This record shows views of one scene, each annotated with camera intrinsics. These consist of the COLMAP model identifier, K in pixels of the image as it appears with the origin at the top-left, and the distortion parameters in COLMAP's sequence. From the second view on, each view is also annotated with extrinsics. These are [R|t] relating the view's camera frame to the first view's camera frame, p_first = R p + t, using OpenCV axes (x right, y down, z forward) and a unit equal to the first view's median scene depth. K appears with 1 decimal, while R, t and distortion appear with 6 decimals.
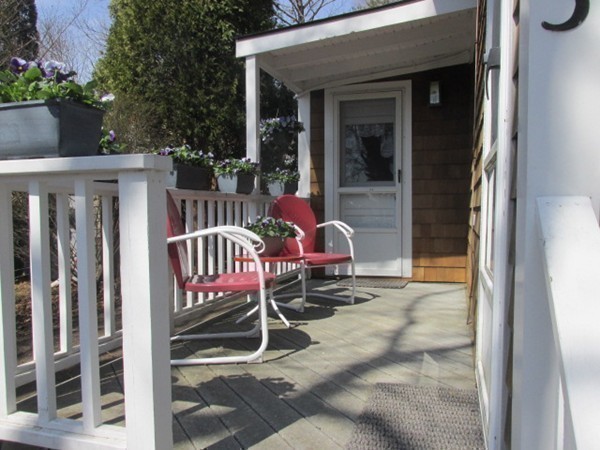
lens RADIAL K [[490.8, 0, 300.0], [0, 490.8, 225.0], [0, 0, 1]] dist [0.007959, 0.002224]
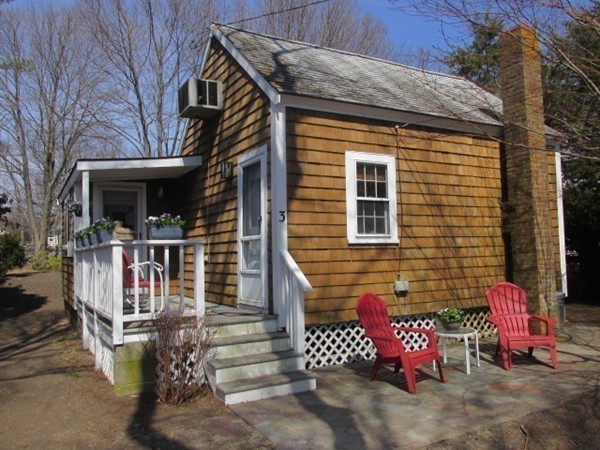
lens RADIAL K [[490.8, 0, 300.0], [0, 490.8, 225.0], [0, 0, 1]] dist [0.007959, 0.002224]
pose [[0.684123, 0.025124, 0.728934, -0.787106], [0.049033, 0.995561, -0.080332, 0.032203], [-0.727717, 0.090698, 0.679855, -0.695975]]
